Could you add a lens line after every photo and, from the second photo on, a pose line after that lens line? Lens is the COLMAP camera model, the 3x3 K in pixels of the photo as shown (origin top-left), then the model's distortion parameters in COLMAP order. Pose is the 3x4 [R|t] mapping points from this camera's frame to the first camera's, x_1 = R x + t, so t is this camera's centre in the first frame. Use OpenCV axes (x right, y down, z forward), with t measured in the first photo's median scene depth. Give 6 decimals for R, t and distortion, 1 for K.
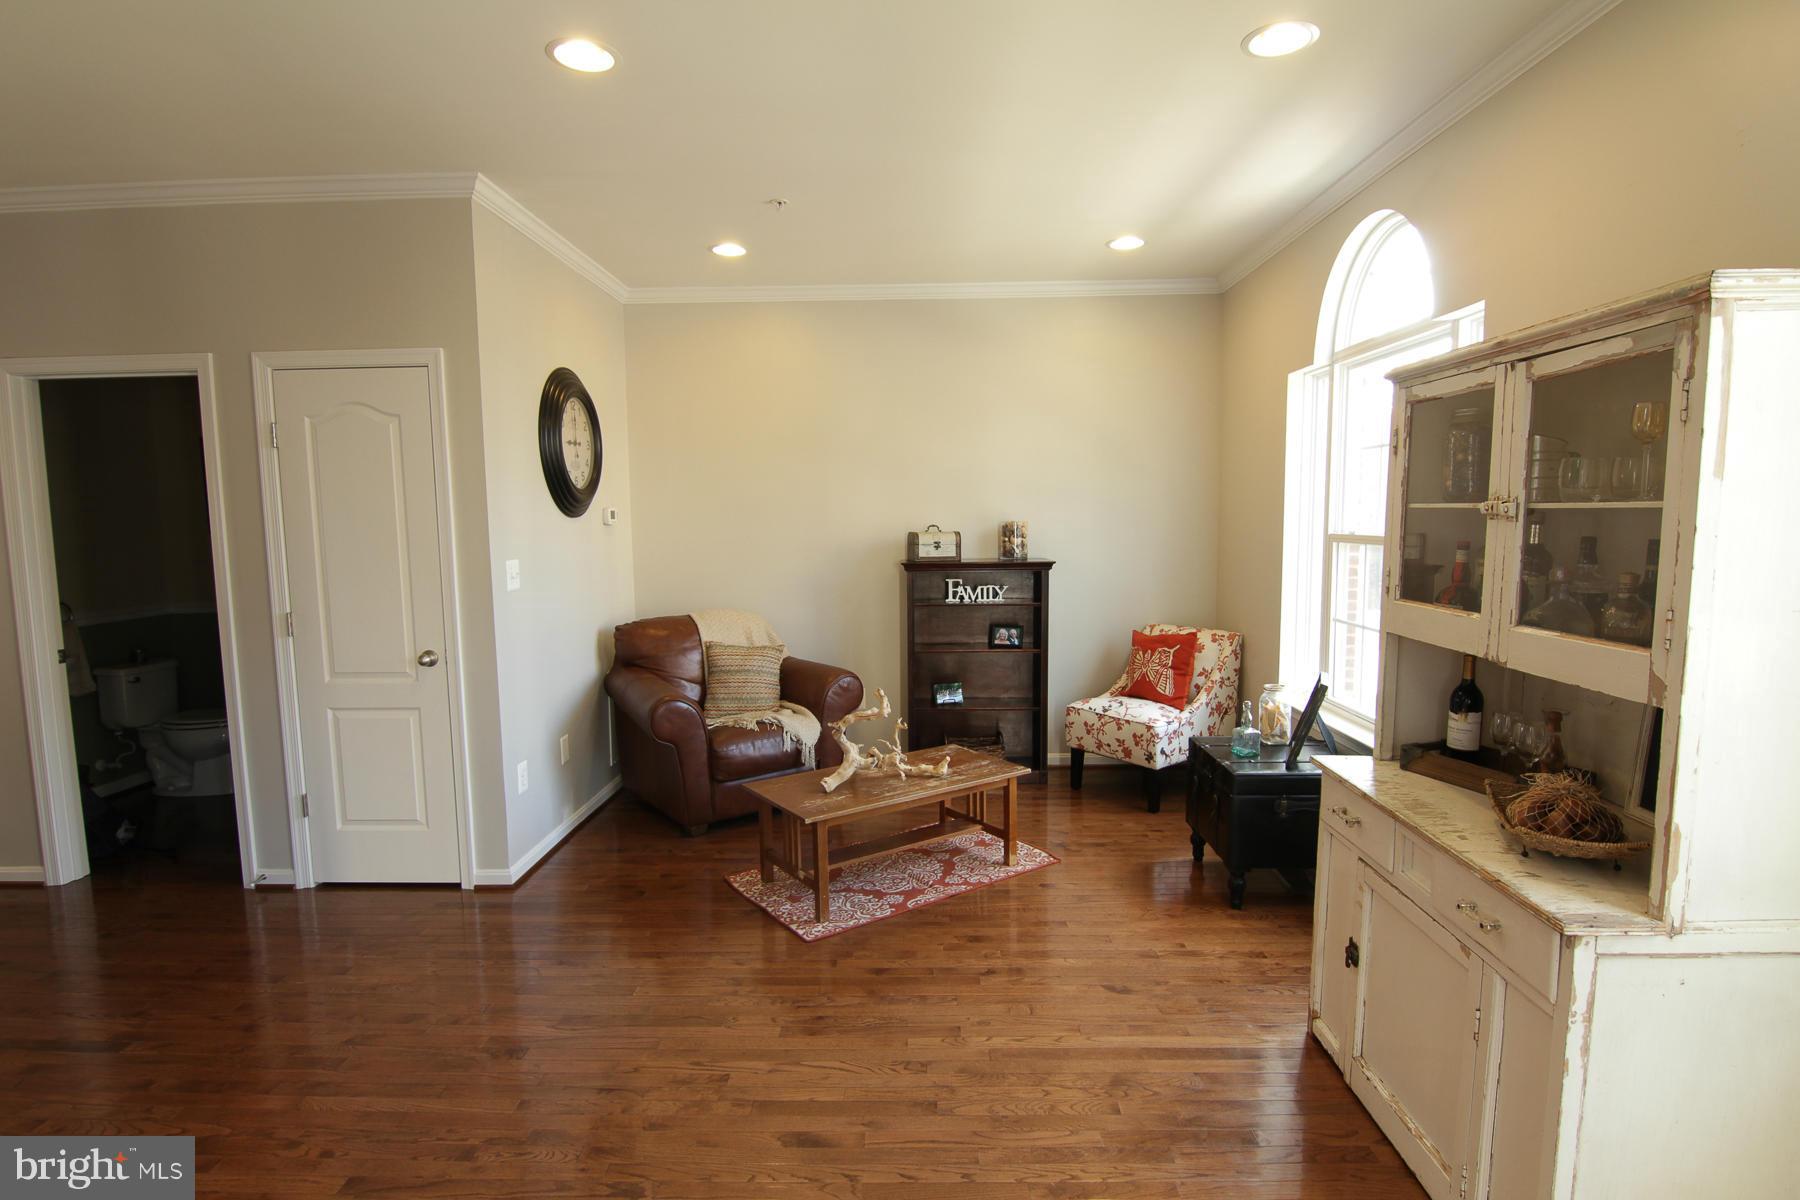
lens RADIAL K [[914.8, 0, 901.2], [0, 914.8, 608.3], [0, 0, 1]] dist [0.010160, -0.022031]
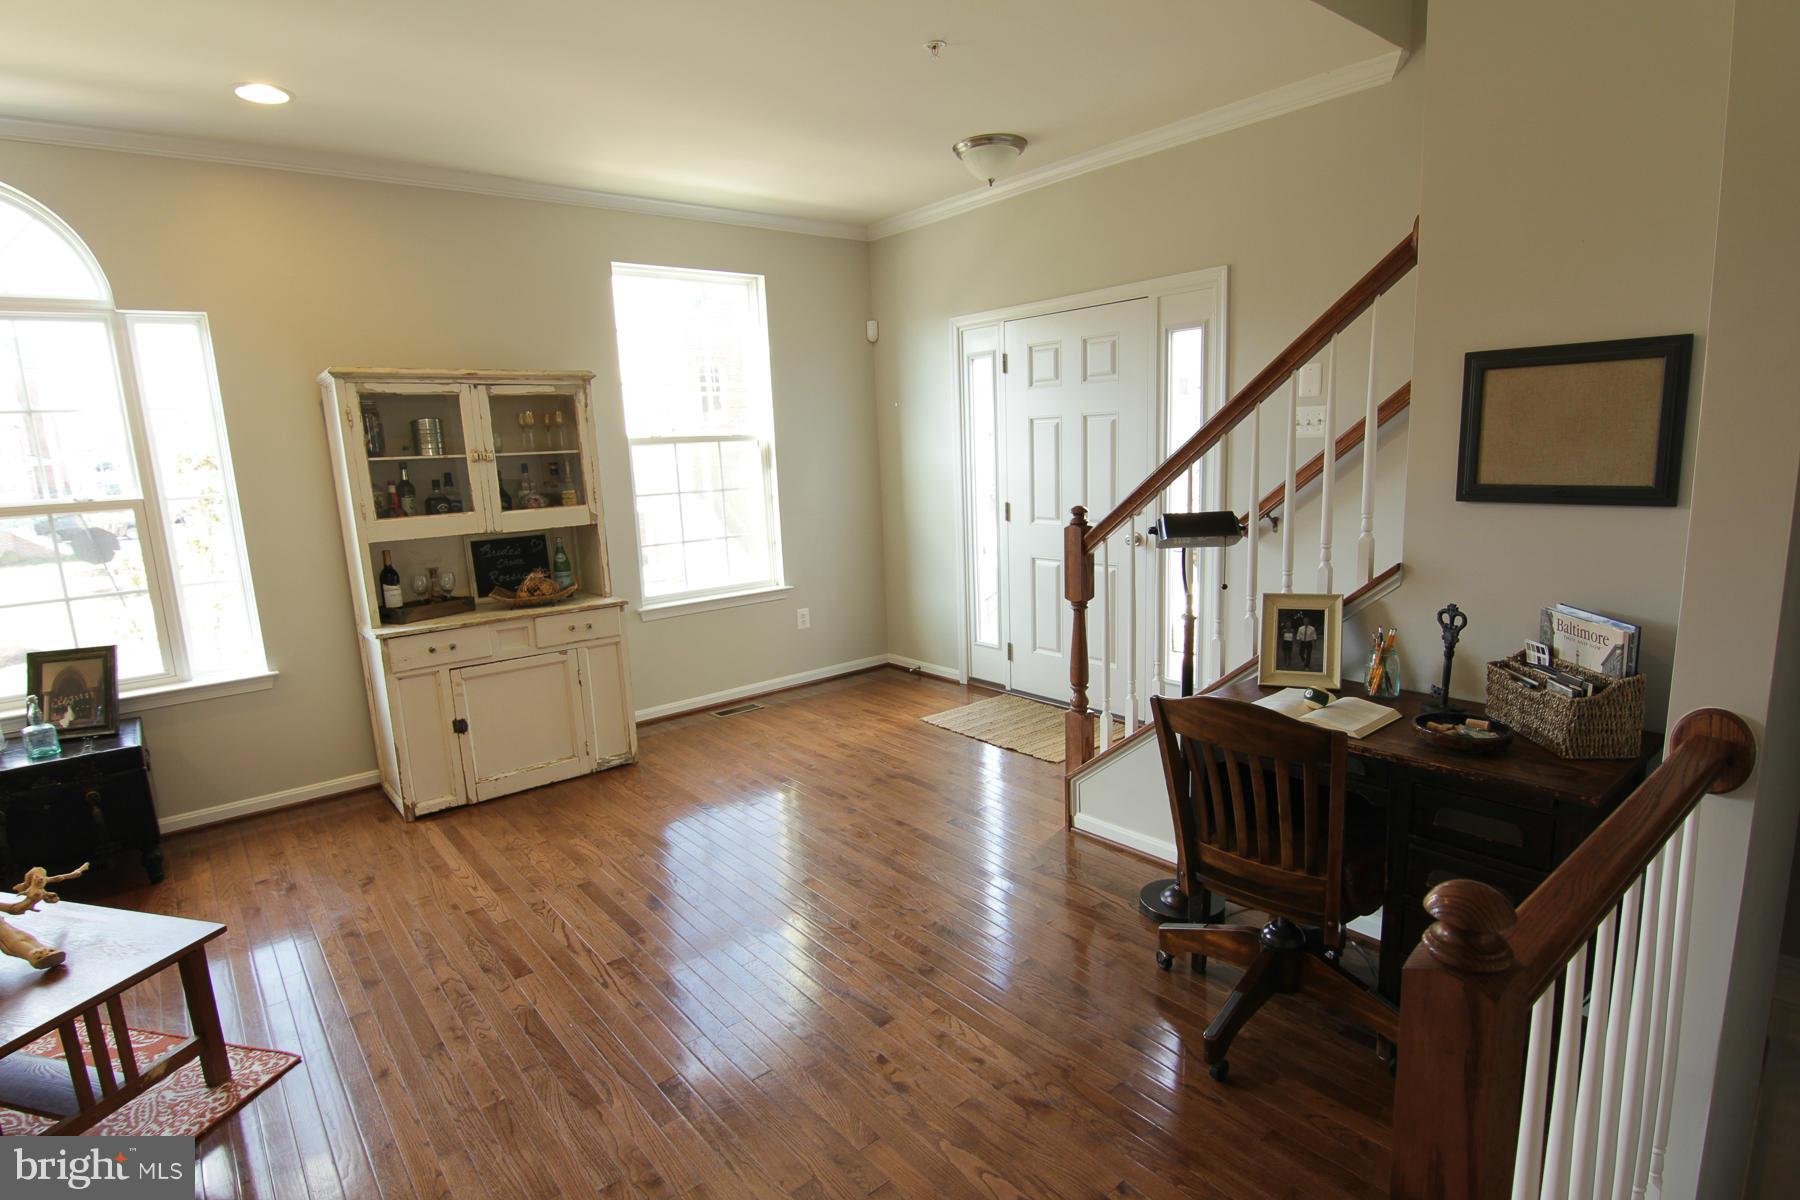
lens RADIAL K [[914.8, 0, 901.2], [0, 914.8, 608.3], [0, 0, 1]] dist [0.010160, -0.022031]
pose [[-0.655011, -0.095433, 0.749568, -1.538832], [0.129020, 0.963300, 0.235389, -0.145934], [-0.744523, 0.250891, -0.618659, 1.683576]]
